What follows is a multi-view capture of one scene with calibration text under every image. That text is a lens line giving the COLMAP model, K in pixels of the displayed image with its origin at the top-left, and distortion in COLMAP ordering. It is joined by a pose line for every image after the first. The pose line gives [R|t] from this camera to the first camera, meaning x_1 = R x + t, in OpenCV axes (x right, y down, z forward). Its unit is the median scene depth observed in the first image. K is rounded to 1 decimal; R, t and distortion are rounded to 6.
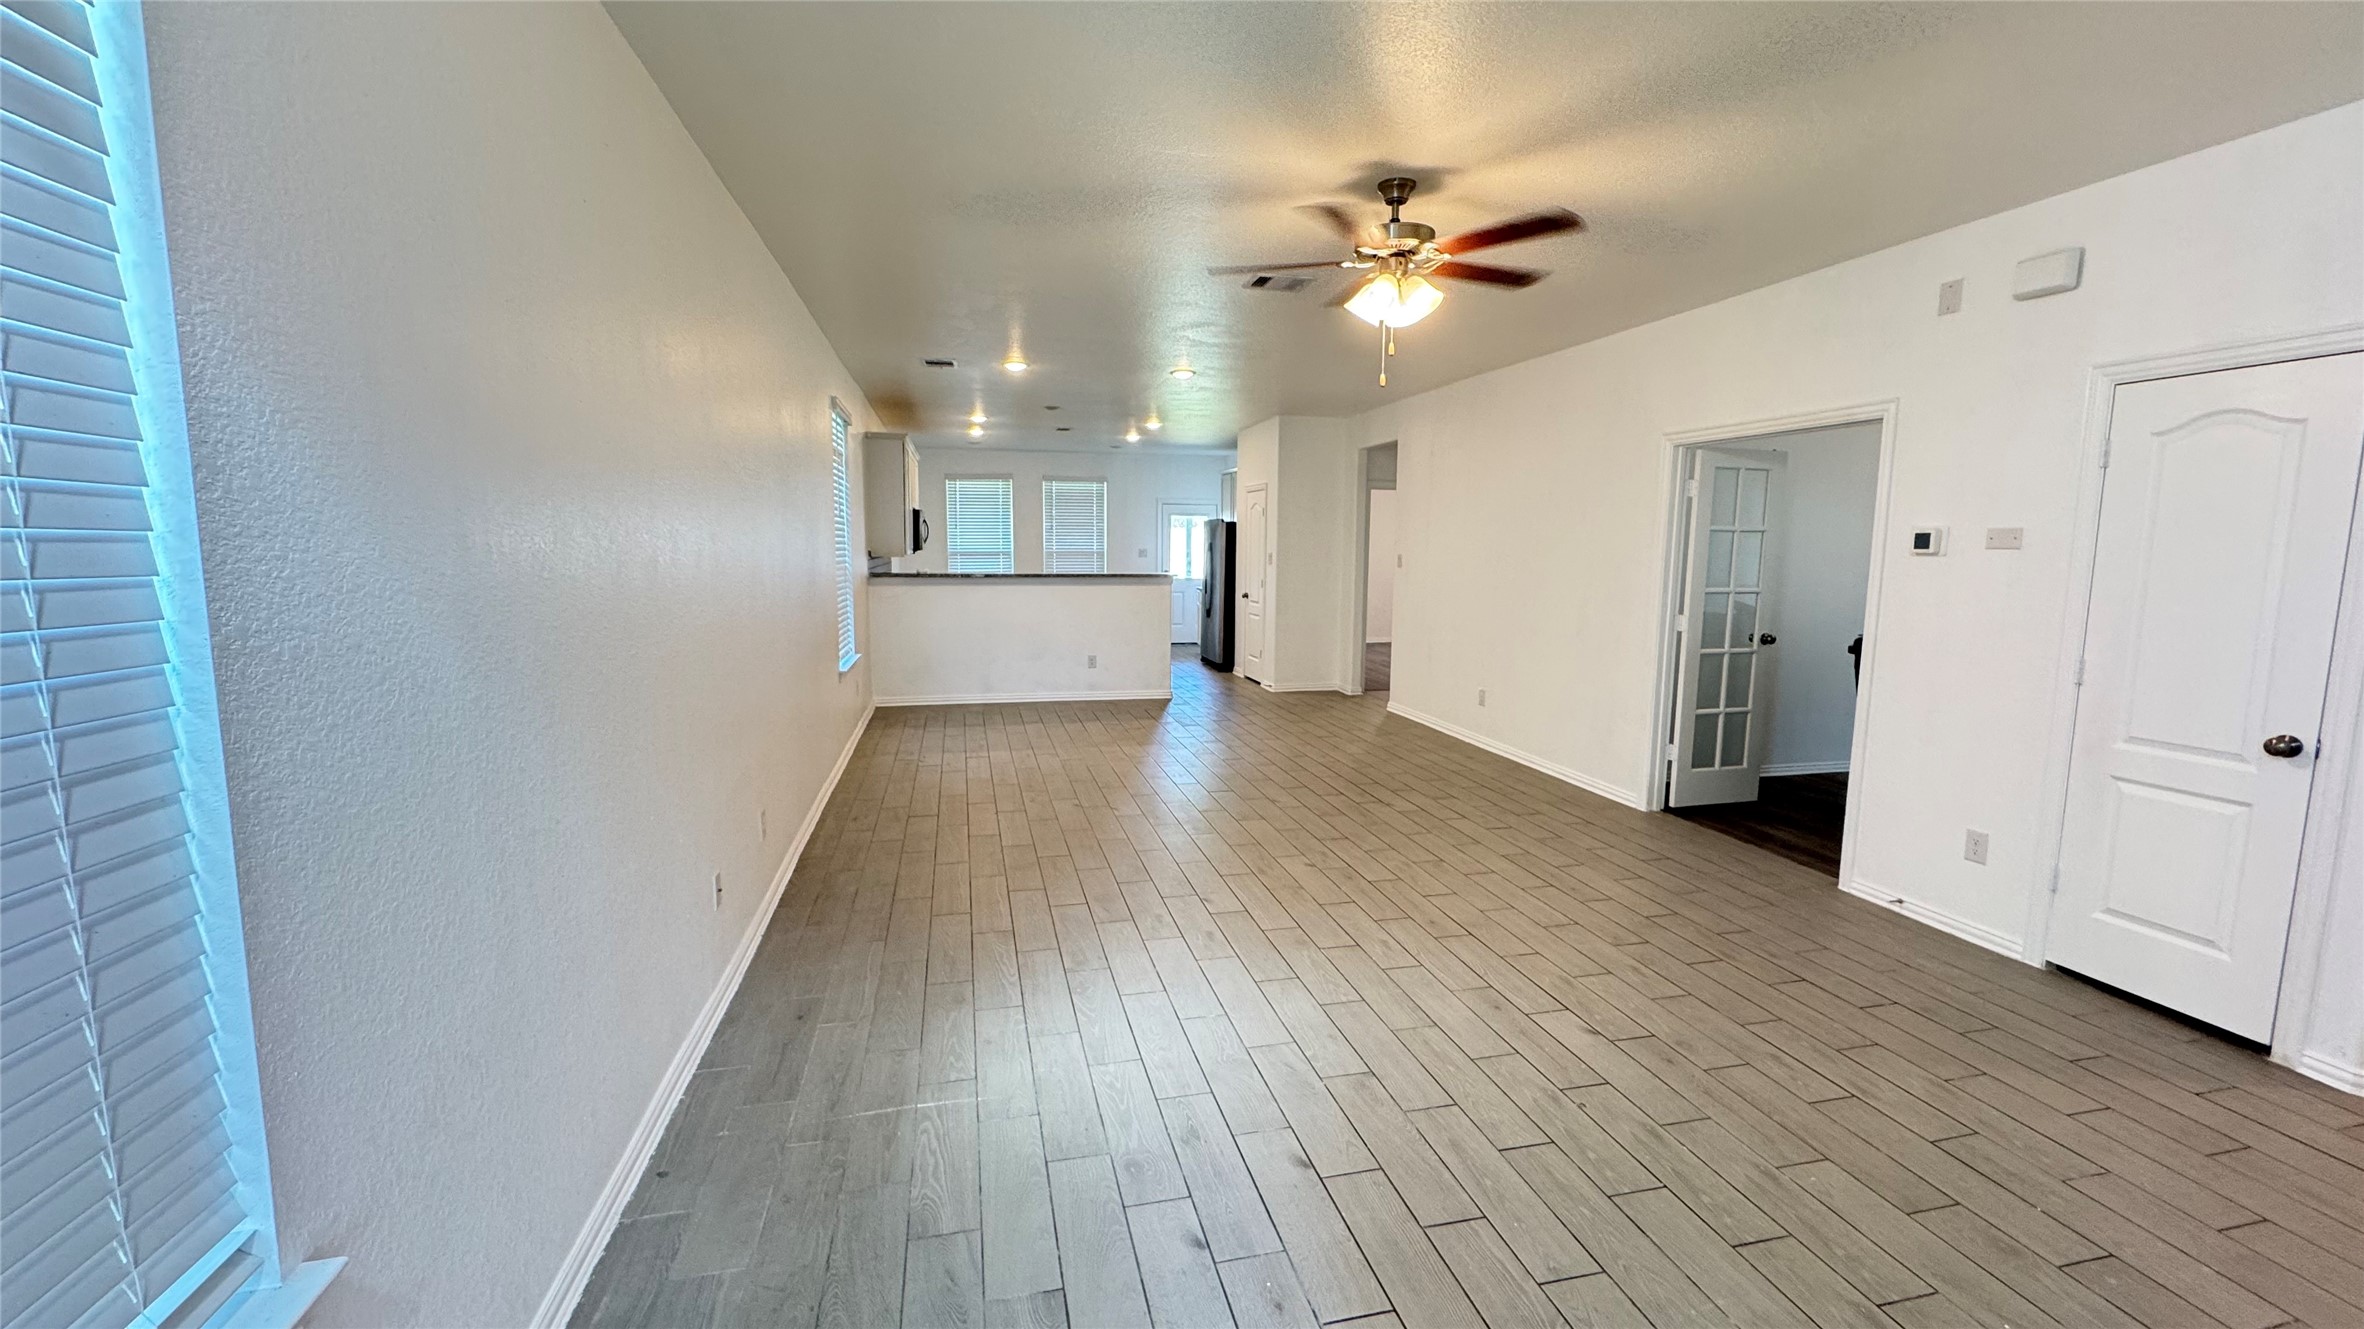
lens RADIAL K [[947.9, 0, 1182.6], [0, 947.9, 663.3], [0, 0, 1]] dist [-0.003060, 0.000376]
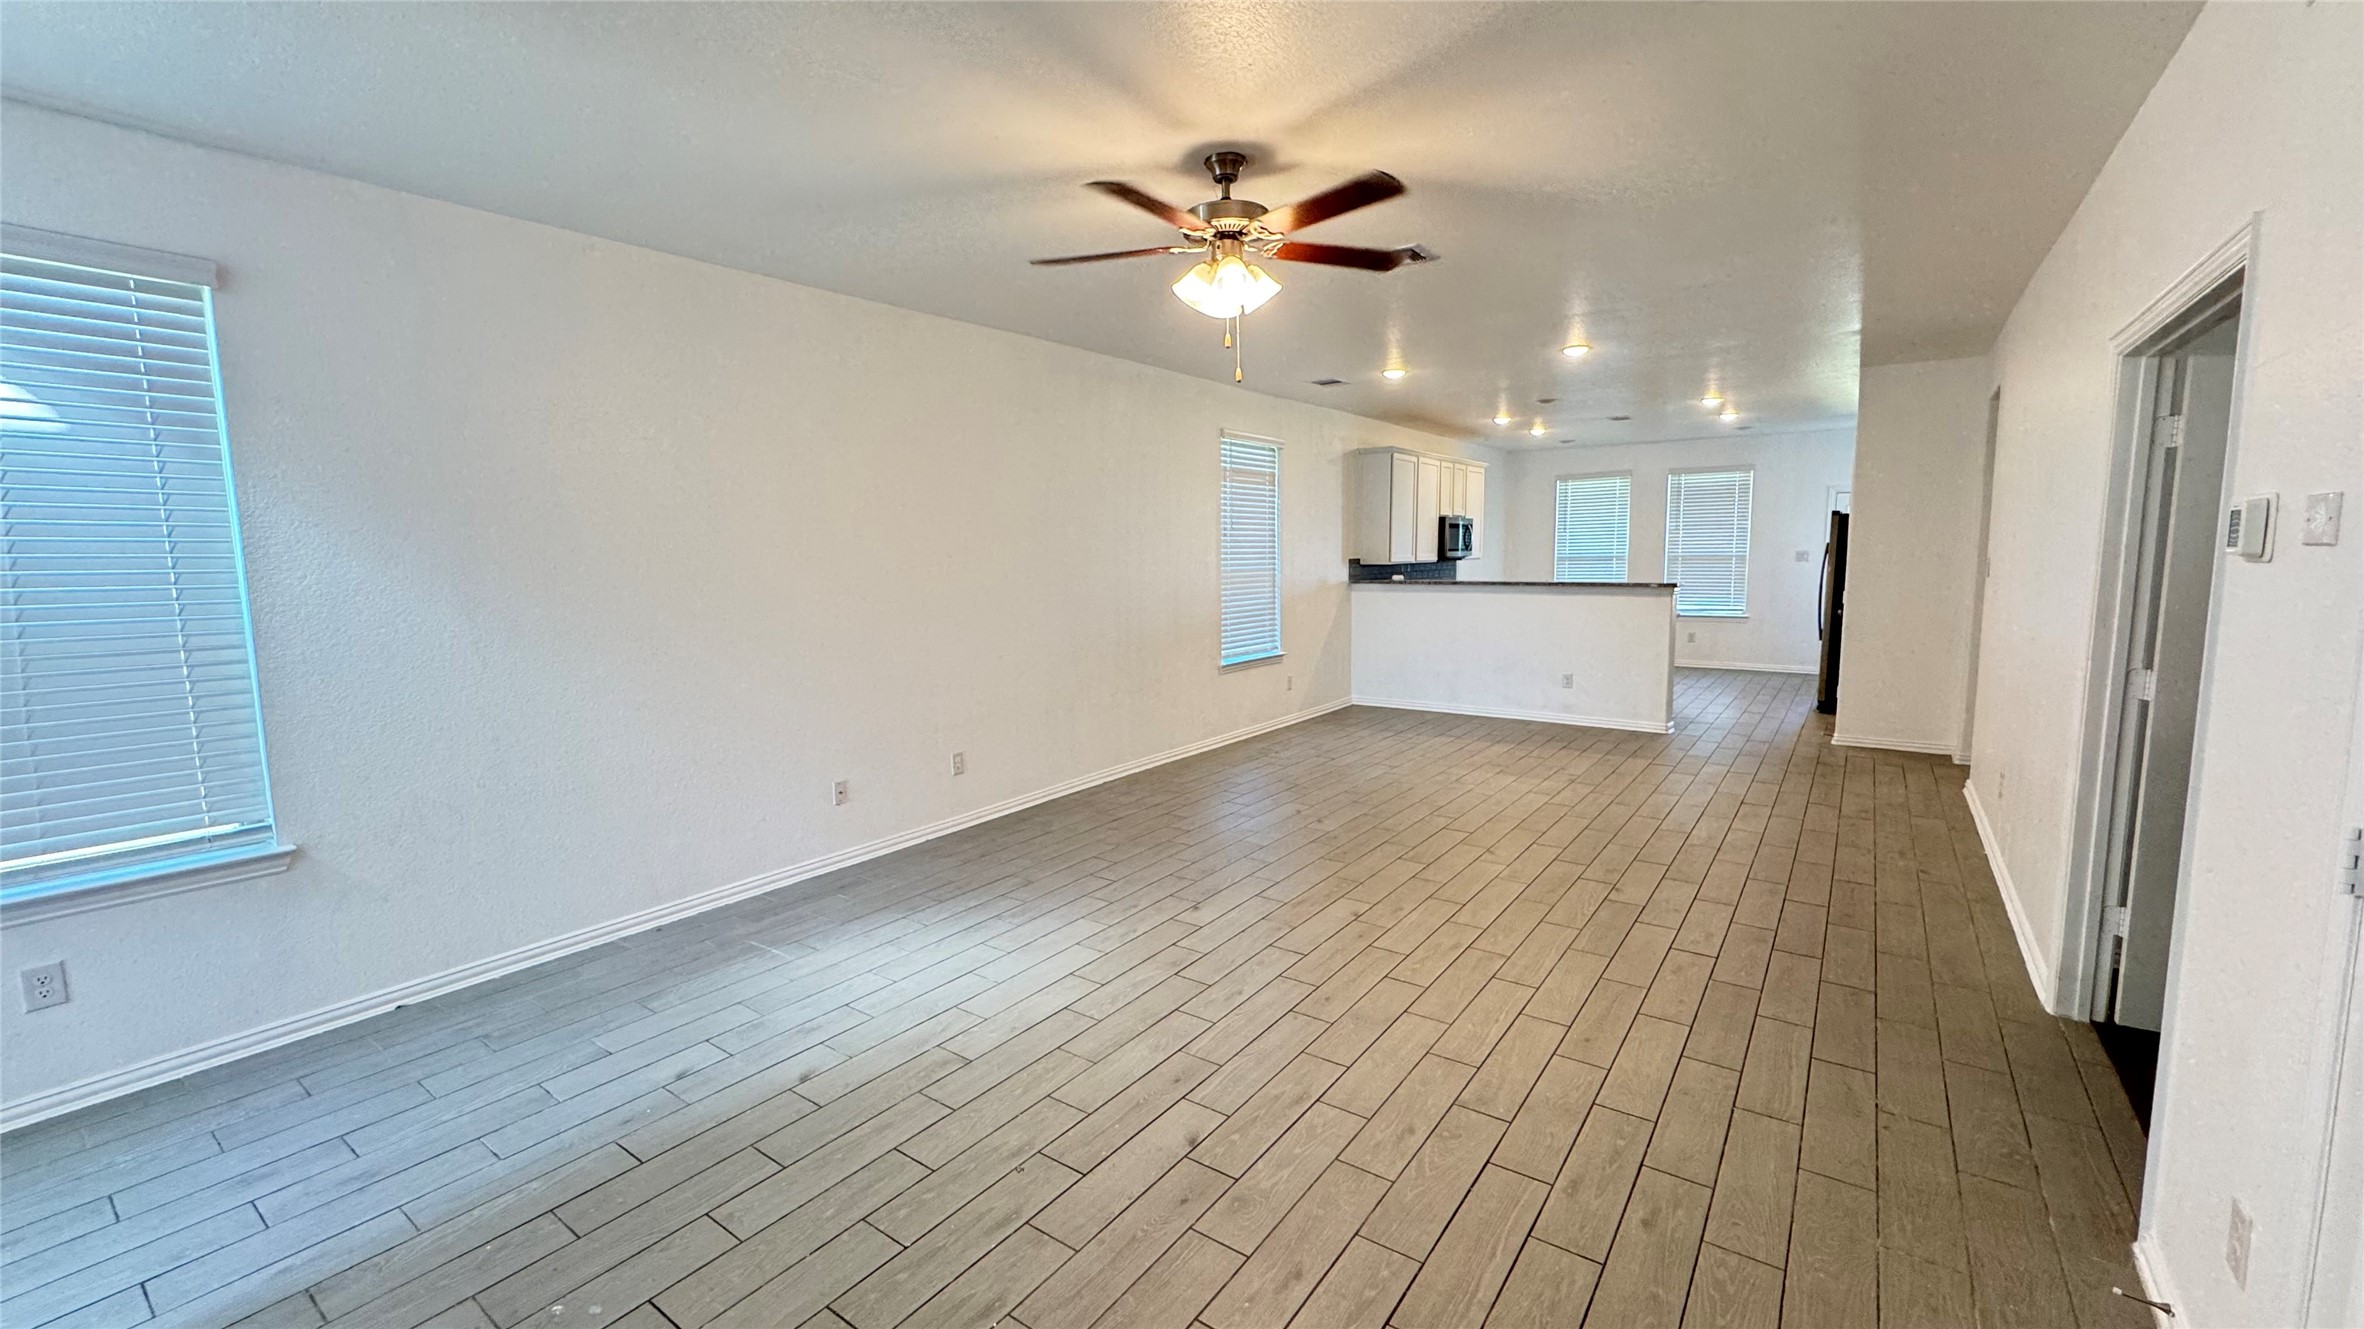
lens RADIAL K [[947.9, 0, 1185.2], [0, 947.9, 654.0], [0, 0, 1]] dist [-0.003060, 0.000376]
pose [[0.656174, 0.066202, -0.751700, 1.025581], [-0.075895, 0.996883, 0.021544, -0.055836], [0.750783, 0.042914, 0.659153, 0.425113]]
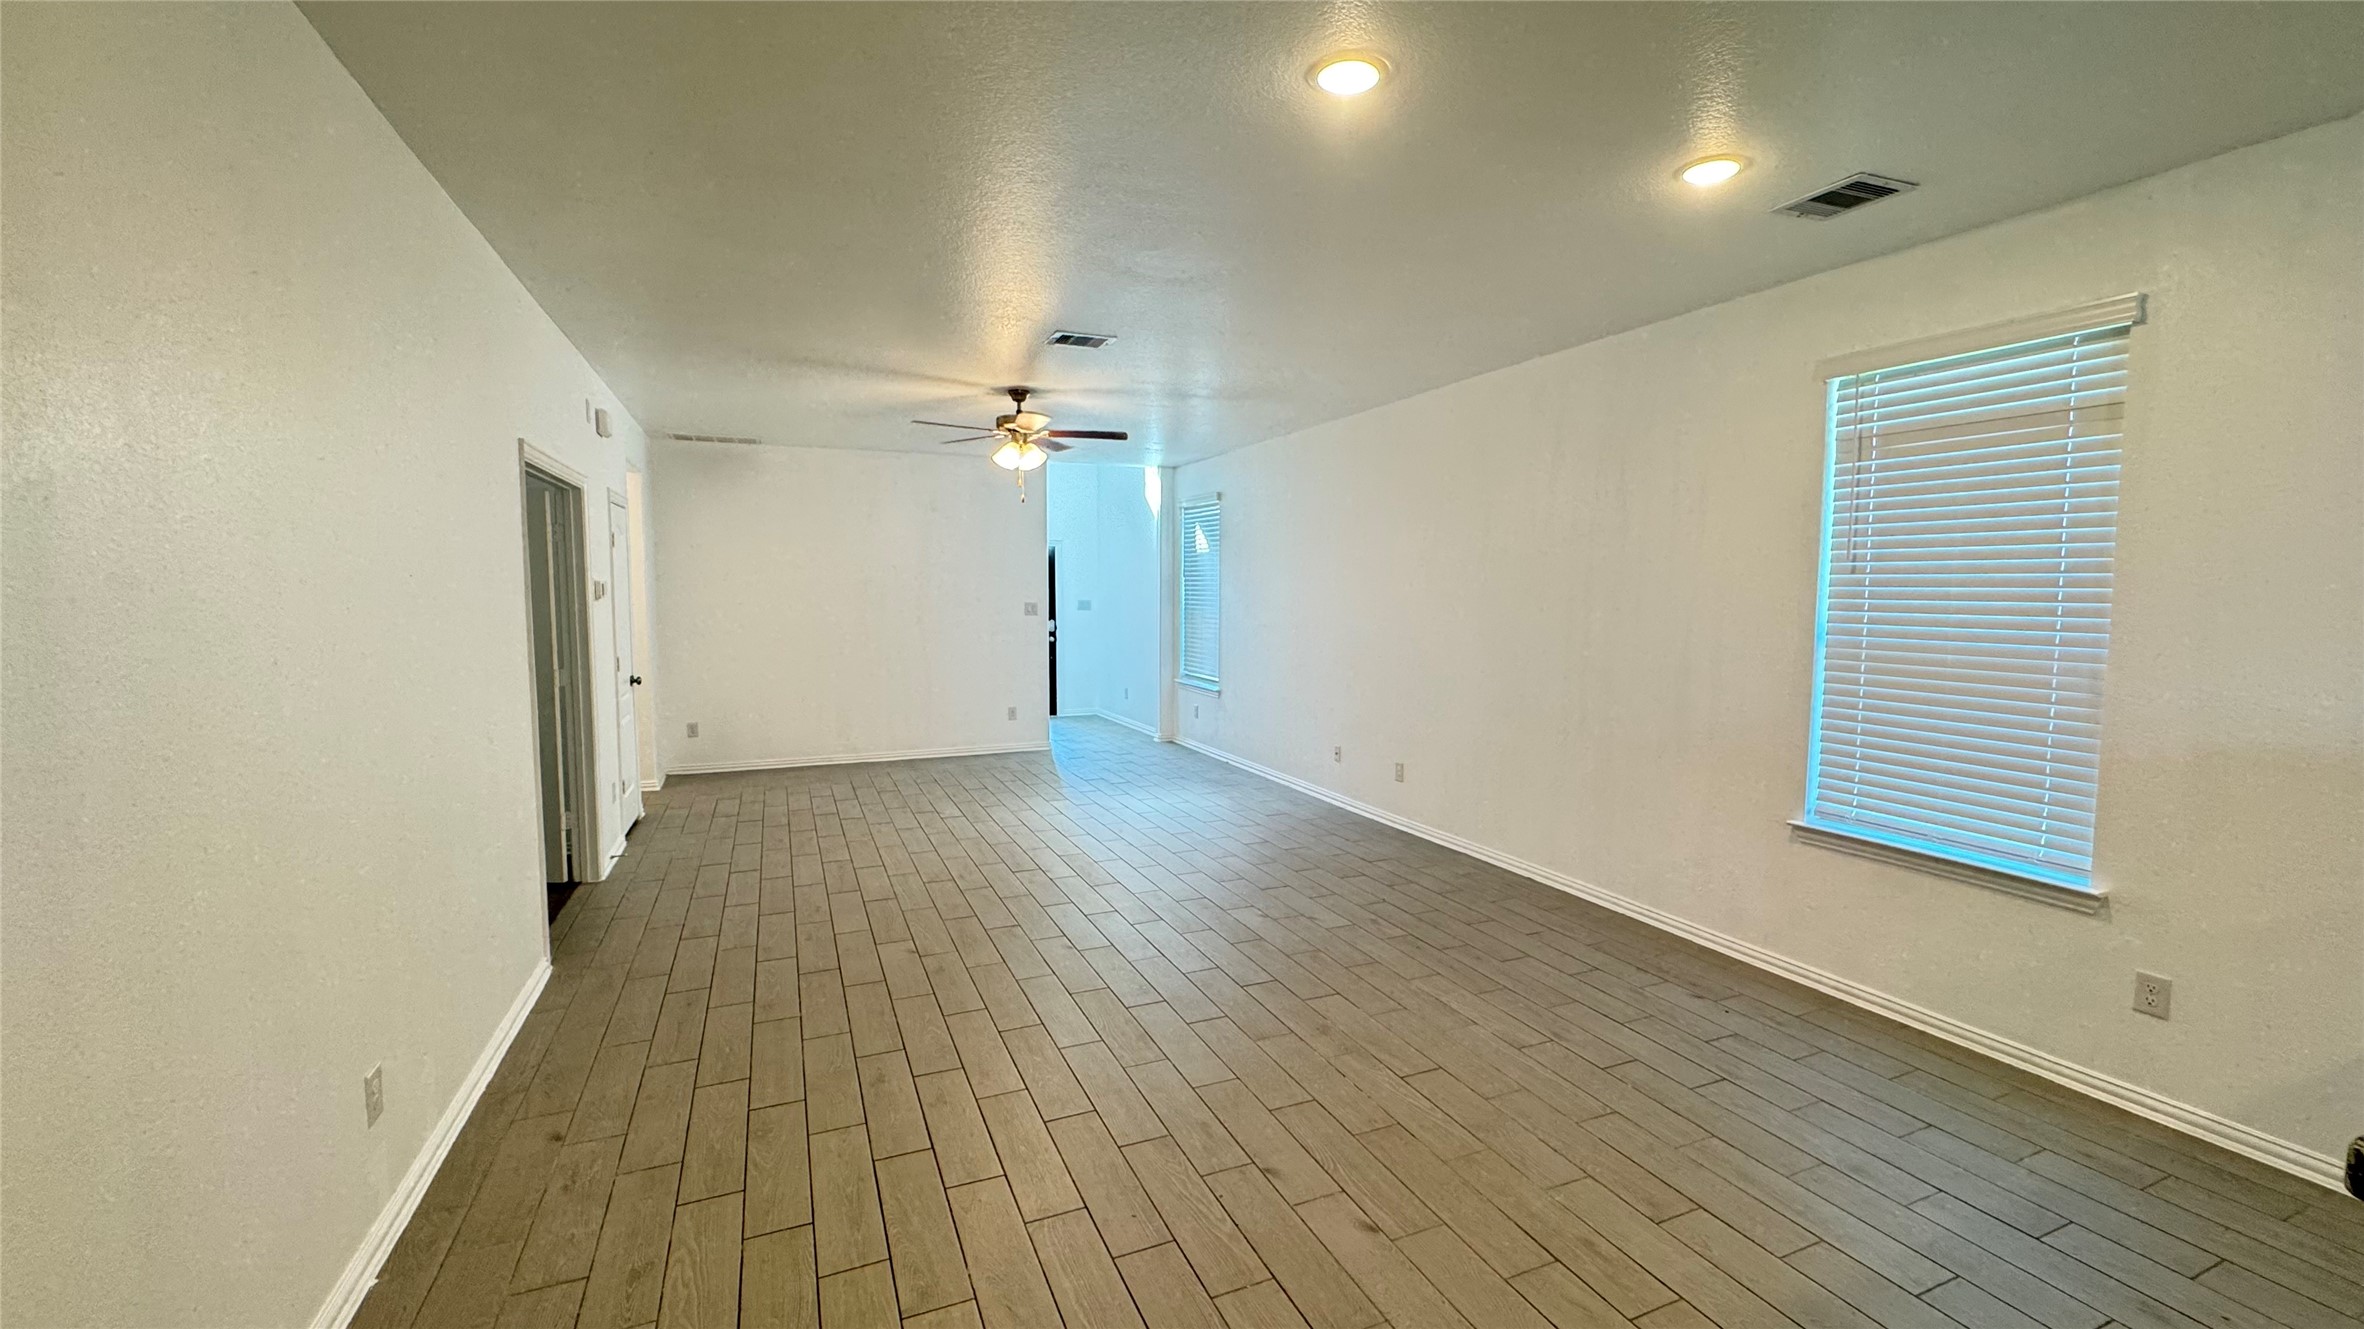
lens RADIAL K [[947.9, 0, 1184.5], [0, 947.9, 652.6], [0, 0, 1]] dist [-0.003060, 0.000376]
pose [[-0.984046, 0.000486, -0.177912, 0.264984], [-0.033712, 0.981370, 0.189145, -0.417548], [0.174690, 0.192125, -0.965697, 3.167014]]
